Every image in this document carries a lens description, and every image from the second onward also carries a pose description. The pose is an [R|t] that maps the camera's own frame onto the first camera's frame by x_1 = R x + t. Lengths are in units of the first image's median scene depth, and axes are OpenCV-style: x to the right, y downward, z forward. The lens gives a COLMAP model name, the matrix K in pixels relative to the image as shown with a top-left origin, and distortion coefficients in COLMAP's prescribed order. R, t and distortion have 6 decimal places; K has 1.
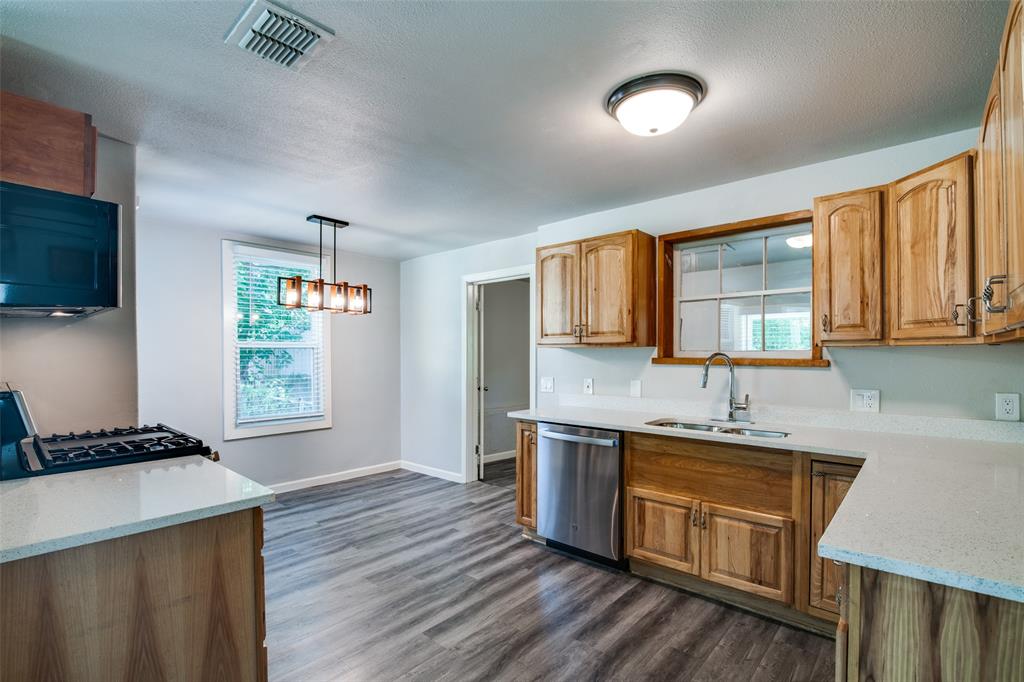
lens RADIAL K [[477.4, 0, 513.2], [0, 477.4, 358.3], [0, 0, 1]] dist [-0.016280, -0.000216]
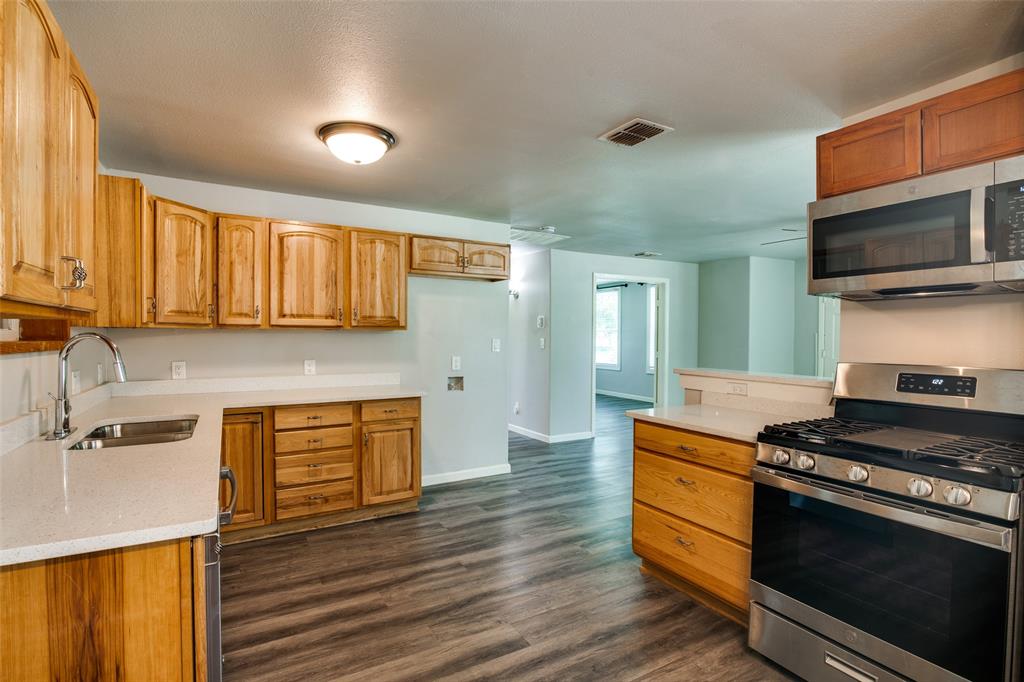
lens RADIAL K [[482.9, 0, 497.7], [0, 482.9, 344.4], [0, 0, 1]] dist [-0.020933, 0.000837]
pose [[-0.938947, -0.008692, 0.343951, -0.371386], [0.001504, 0.999568, 0.029367, -0.015582], [-0.344058, 0.028091, -0.938528, 1.509825]]
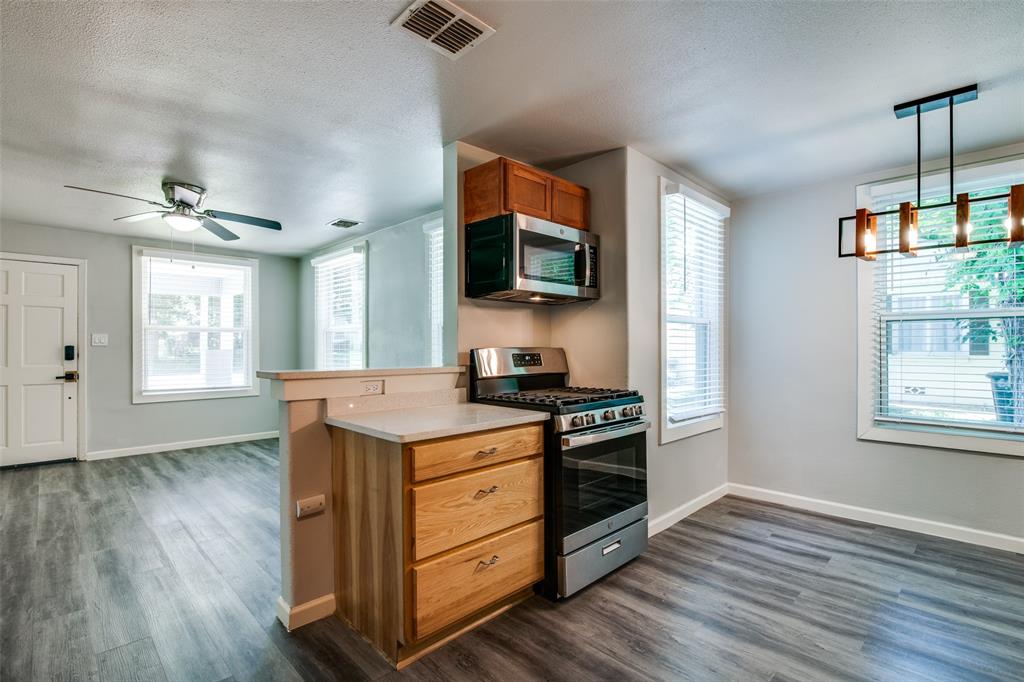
lens RADIAL K [[480.7, 0, 508.7], [0, 480.7, 348.0], [0, 0, 1]] dist [-0.029643, 0.006566]
pose [[-0.072674, 0.007552, -0.997327, 0.321041], [-0.009931, 0.999916, 0.008295, 0.030806], [0.997306, 0.010507, -0.072593, 0.686294]]
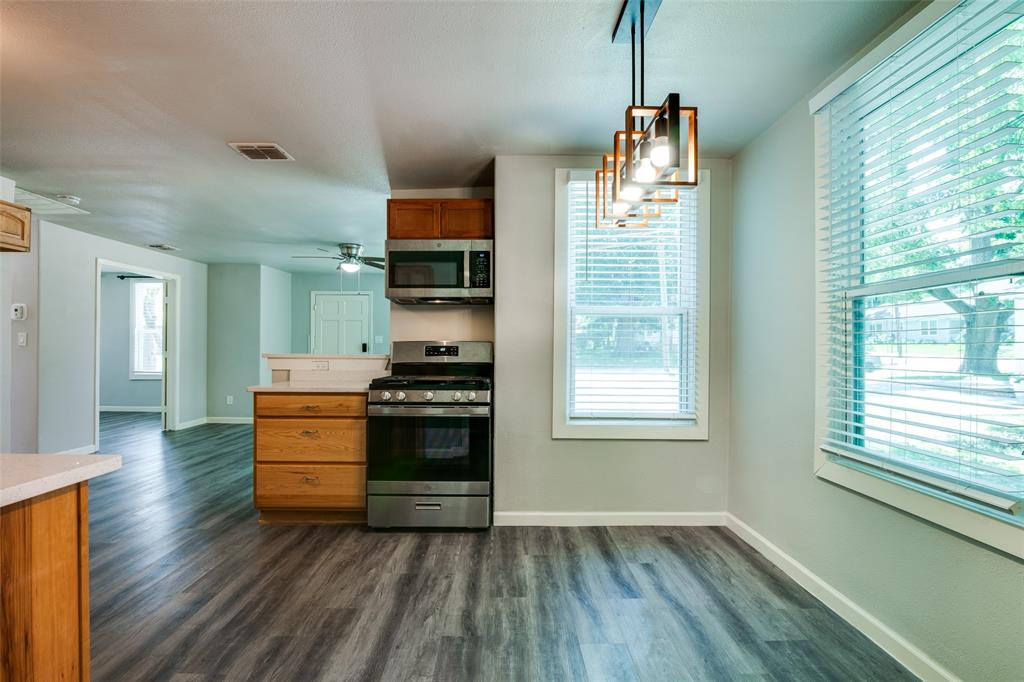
lens RADIAL K [[480.7, 0, 508.7], [0, 480.7, 348.0], [0, 0, 1]] dist [-0.029643, 0.006566]
pose [[-0.749000, 0.001259, -0.662569, -0.005790], [-0.008695, 0.999893, 0.011730, 0.039447], [0.662513, 0.014547, -0.748909, 1.736907]]
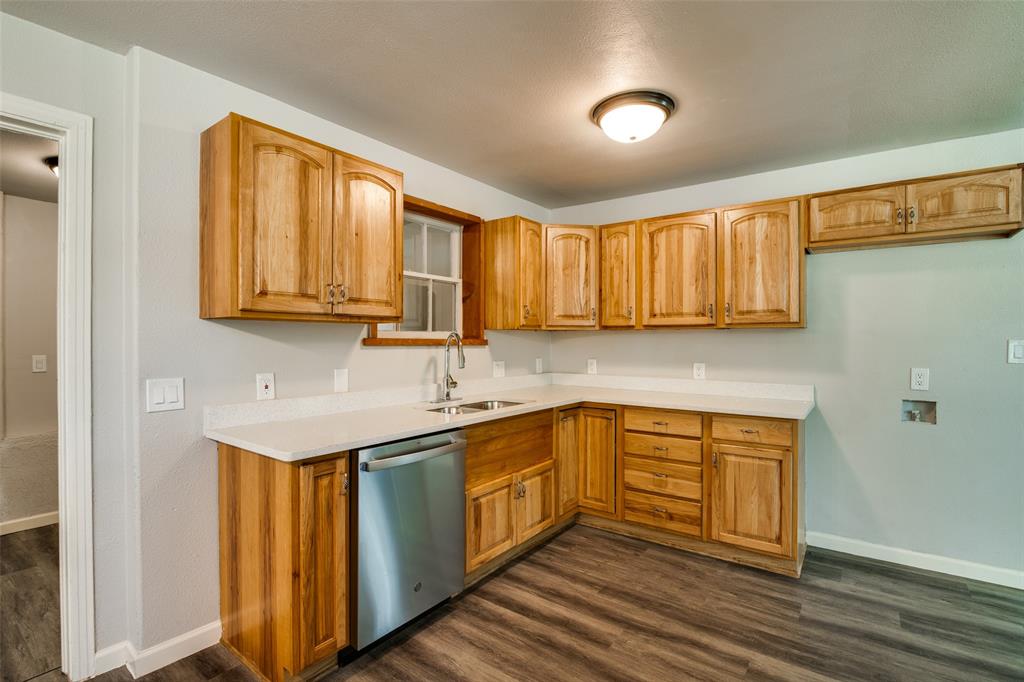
lens RADIAL K [[482.9, 0, 497.7], [0, 482.9, 344.4], [0, 0, 1]] dist [-0.020933, 0.000837]
pose [[-0.063905, -0.005297, 0.997942, -0.608631], [0.008789, 0.999944, 0.005871, 0.007948], [-0.997917, 0.009146, -0.063855, 1.010569]]
